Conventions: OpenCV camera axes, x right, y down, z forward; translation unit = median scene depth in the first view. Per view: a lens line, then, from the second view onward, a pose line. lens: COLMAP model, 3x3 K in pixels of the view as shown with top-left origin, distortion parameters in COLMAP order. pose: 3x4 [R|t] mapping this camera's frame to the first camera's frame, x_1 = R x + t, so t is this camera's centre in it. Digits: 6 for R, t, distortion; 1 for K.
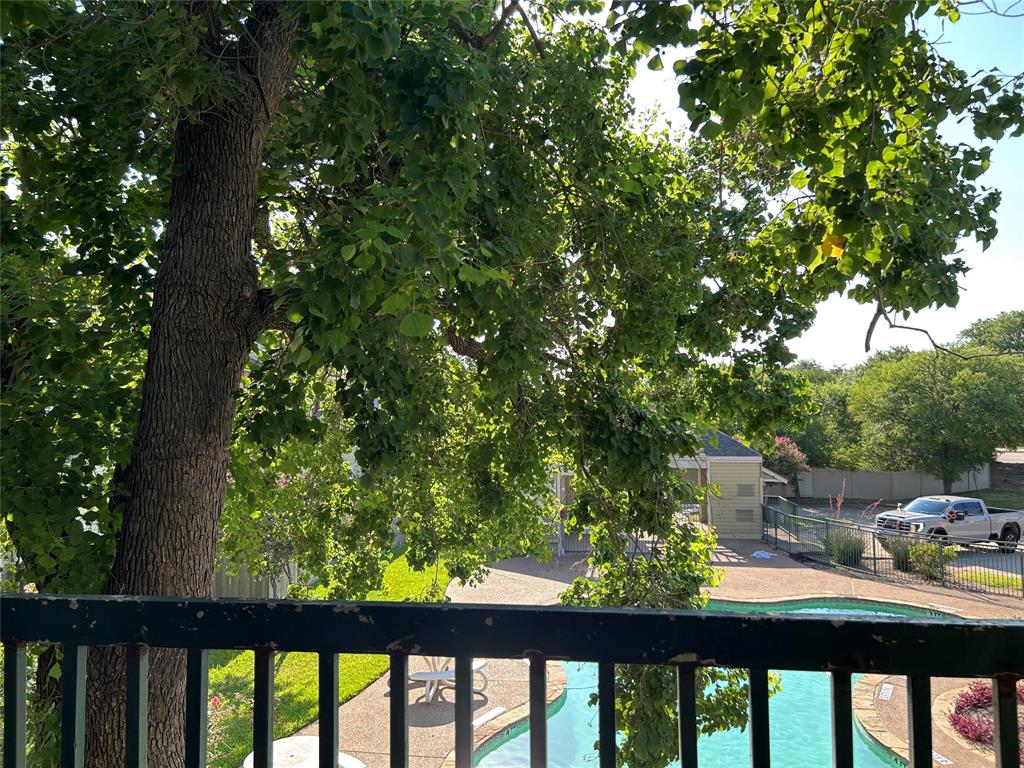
lens RADIAL K [[774.0, 0, 520.8], [0, 774.0, 377.5], [0, 0, 1]] dist [0.063370, -0.068333]
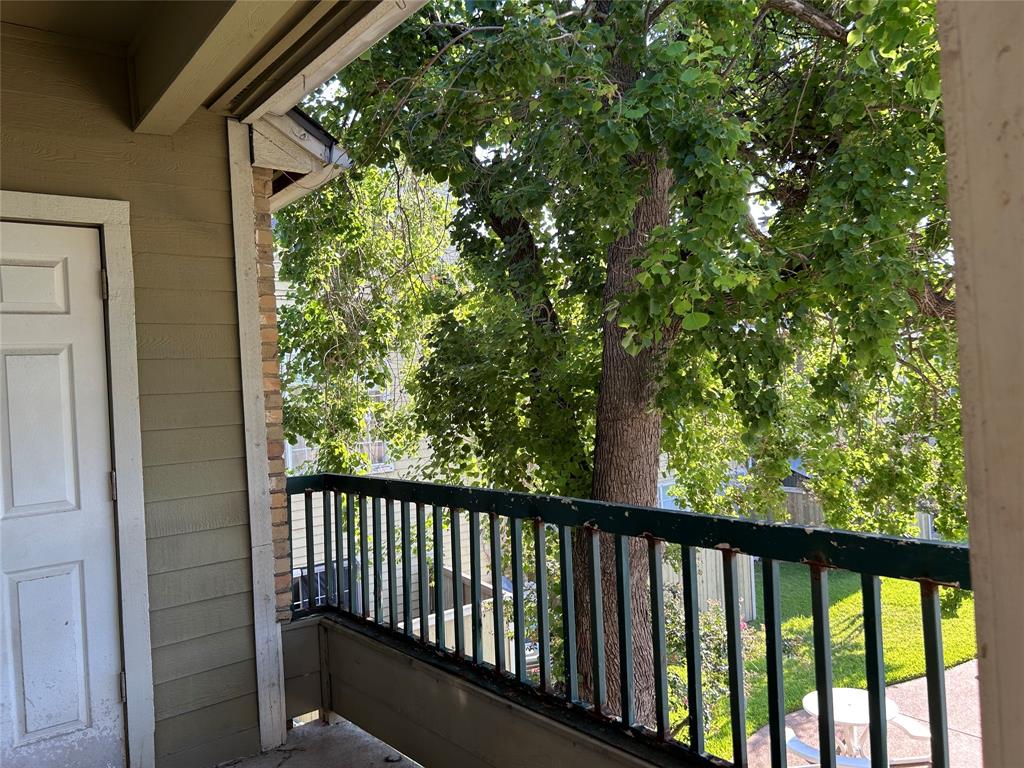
lens RADIAL K [[775.1, 0, 512.0], [0, 775.1, 384.0], [0, 0, 1]] dist [0.066384, -0.077467]
pose [[0.726623, -0.032342, -0.686275, 0.926910], [0.068756, 0.997300, 0.025798, -0.028525], [0.683587, -0.065931, 0.726885, -0.371648]]
